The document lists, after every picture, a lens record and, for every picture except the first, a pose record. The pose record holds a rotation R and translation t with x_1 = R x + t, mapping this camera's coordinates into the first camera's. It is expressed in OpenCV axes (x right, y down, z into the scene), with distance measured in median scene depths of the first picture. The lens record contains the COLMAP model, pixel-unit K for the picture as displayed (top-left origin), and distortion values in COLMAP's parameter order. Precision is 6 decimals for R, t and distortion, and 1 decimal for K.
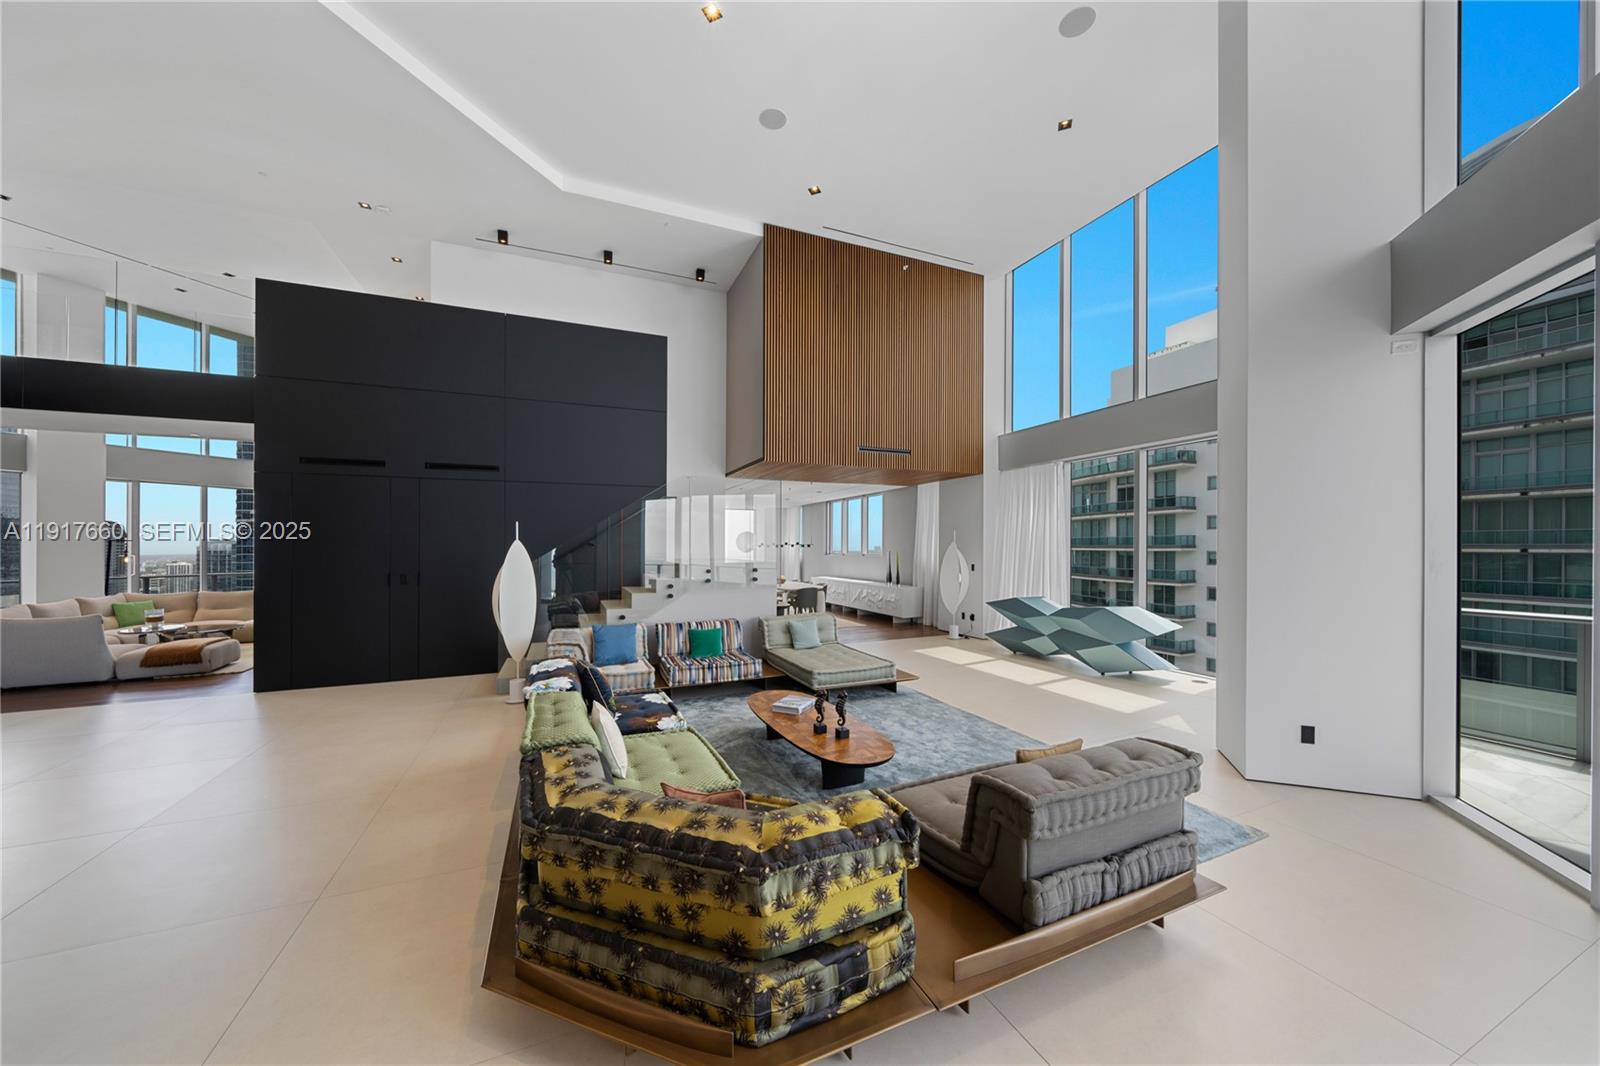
lens RADIAL K [[554.2, 0, 794.2], [0, 554.2, 543.8], [0, 0, 1]] dist [-0.001627, -0.000124]
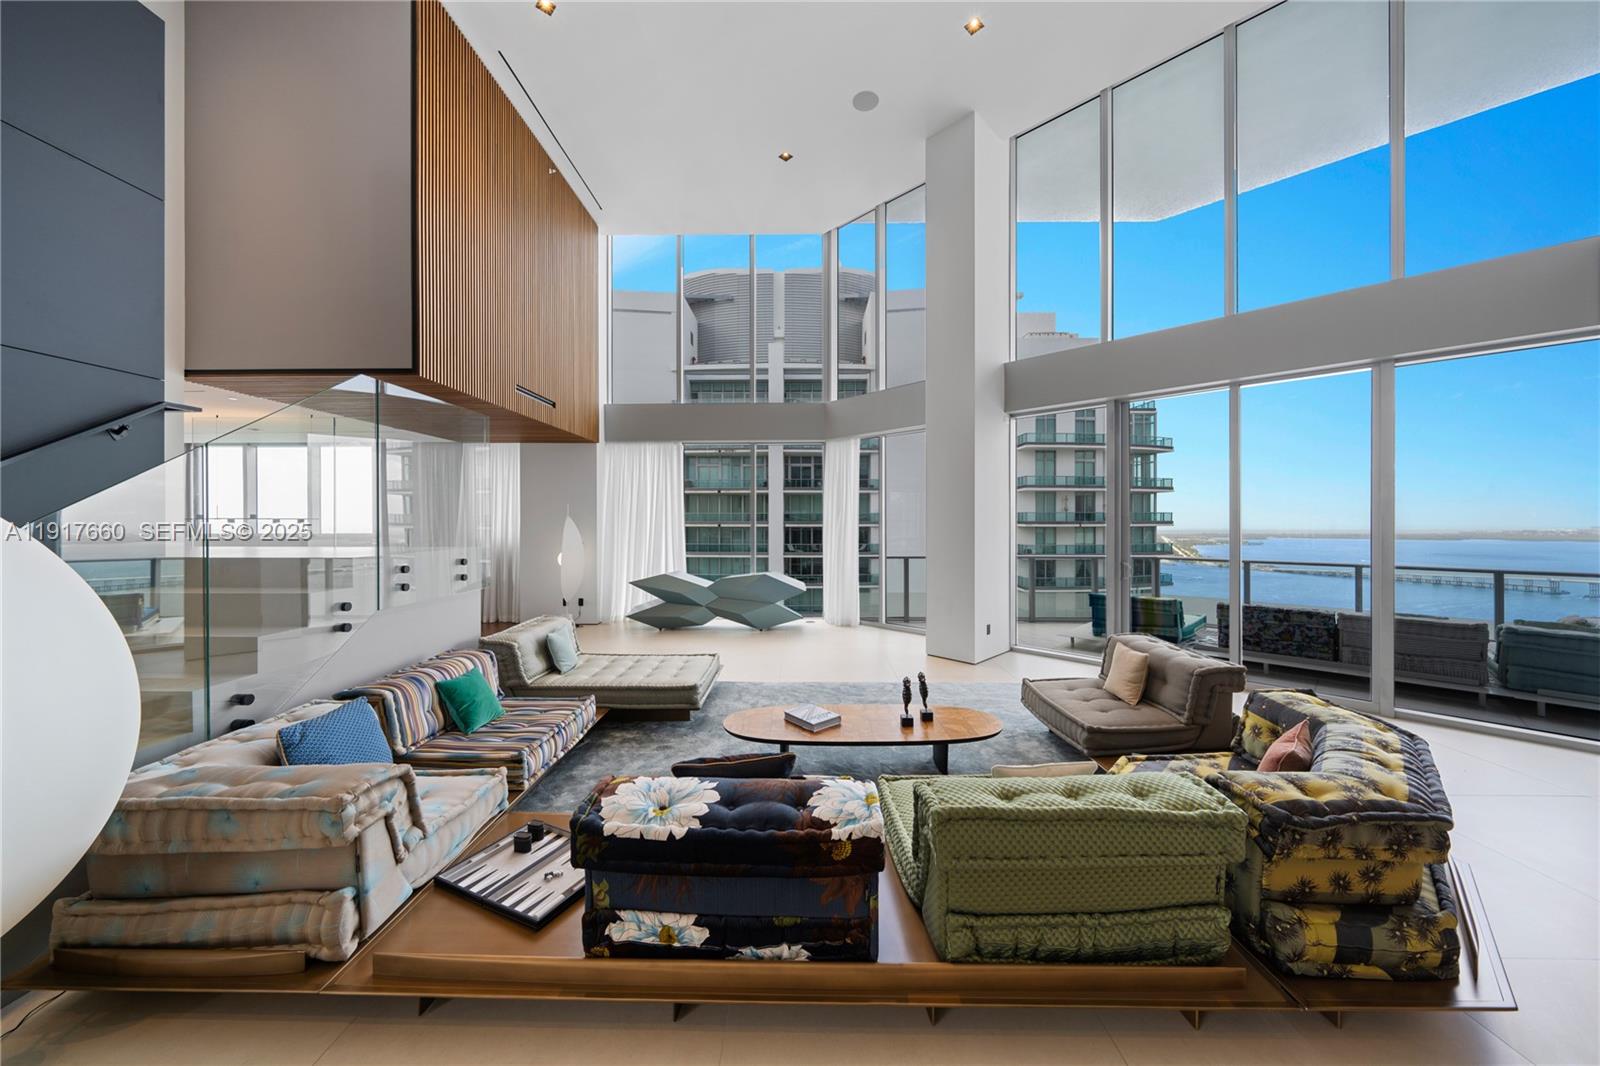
lens RADIAL K [[549.5, 0, 805.4], [0, 549.5, 523.4], [0, 0, 1]] dist [-0.001510, -0.000092]
pose [[0.399648, -0.001164, 0.916668, -0.504251], [-0.003467, 0.999990, 0.002781, 0.003391], [-0.916662, -0.004290, 0.399640, 0.468536]]
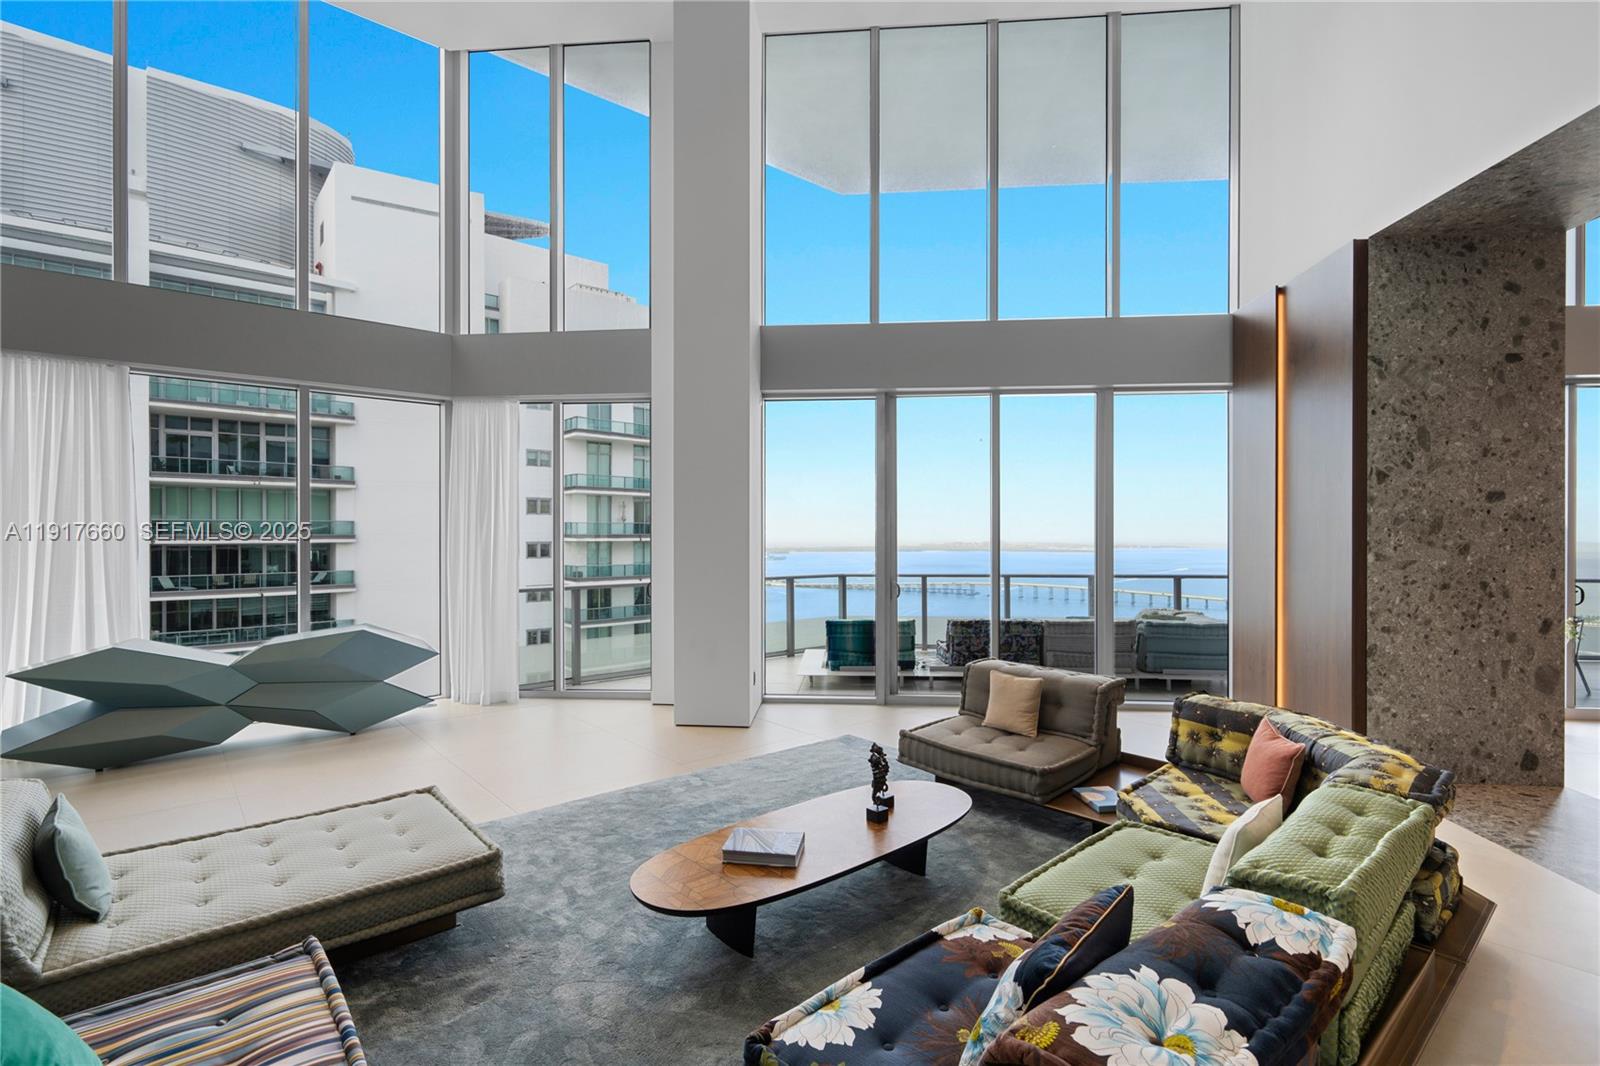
lens RADIAL K [[751.9, 0, 796.7], [0, 751.9, 536.4], [0, 0, 1]] dist [-0.000263, 0.000086]
pose [[-0.295506, -0.000106, 0.955341, -0.451646], [-0.002400, 0.999997, -0.000632, 0.005863], [-0.955338, -0.002480, -0.295505, 0.801258]]
